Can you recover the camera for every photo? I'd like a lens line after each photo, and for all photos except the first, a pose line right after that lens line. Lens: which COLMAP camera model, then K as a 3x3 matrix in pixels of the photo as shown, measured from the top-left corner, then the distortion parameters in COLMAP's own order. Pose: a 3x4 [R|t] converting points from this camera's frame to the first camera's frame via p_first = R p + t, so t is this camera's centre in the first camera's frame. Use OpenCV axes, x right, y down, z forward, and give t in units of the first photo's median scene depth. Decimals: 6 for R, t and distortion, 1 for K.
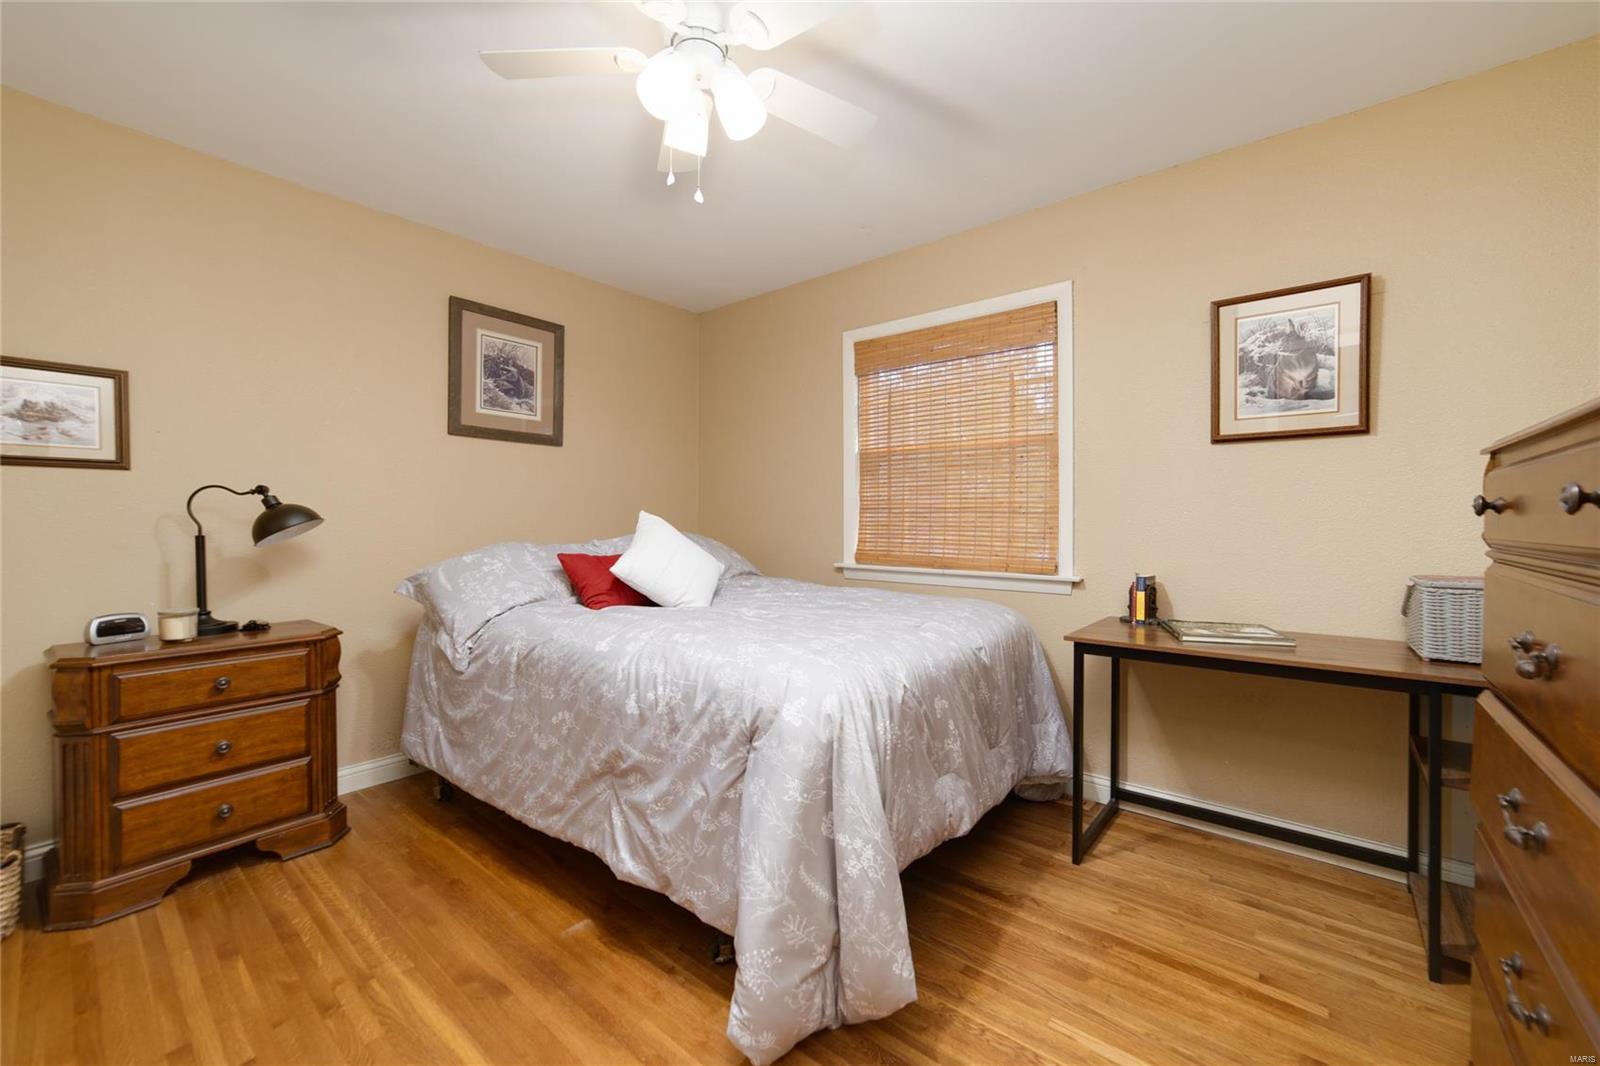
lens RADIAL K [[627.1, 0, 814.5], [0, 627.1, 529.7], [0, 0, 1]] dist [-0.022962, 0.008968]
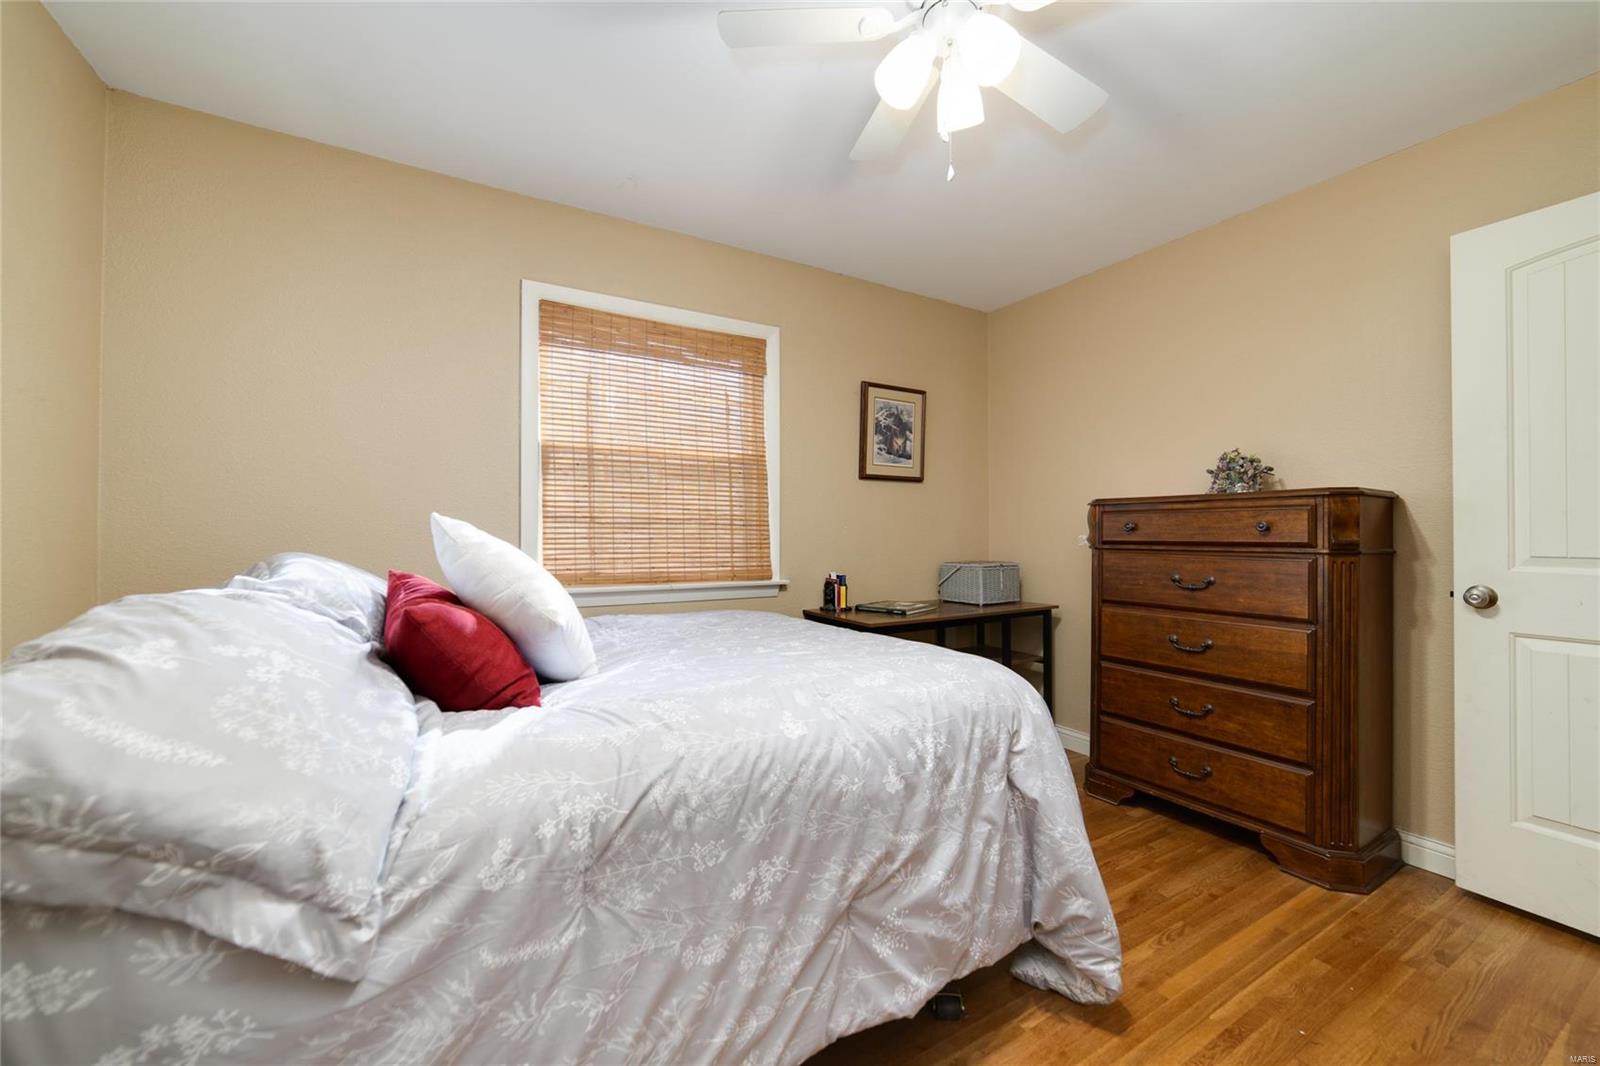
lens RADIAL K [[627.1, 0, 814.5], [0, 627.1, 529.7], [0, 0, 1]] dist [-0.022962, 0.008968]
pose [[0.340863, 0.004203, 0.940104, -0.815007], [0.011757, 0.999893, -0.008733, -0.011248], [-0.940040, 0.014030, 0.340777, 0.658161]]
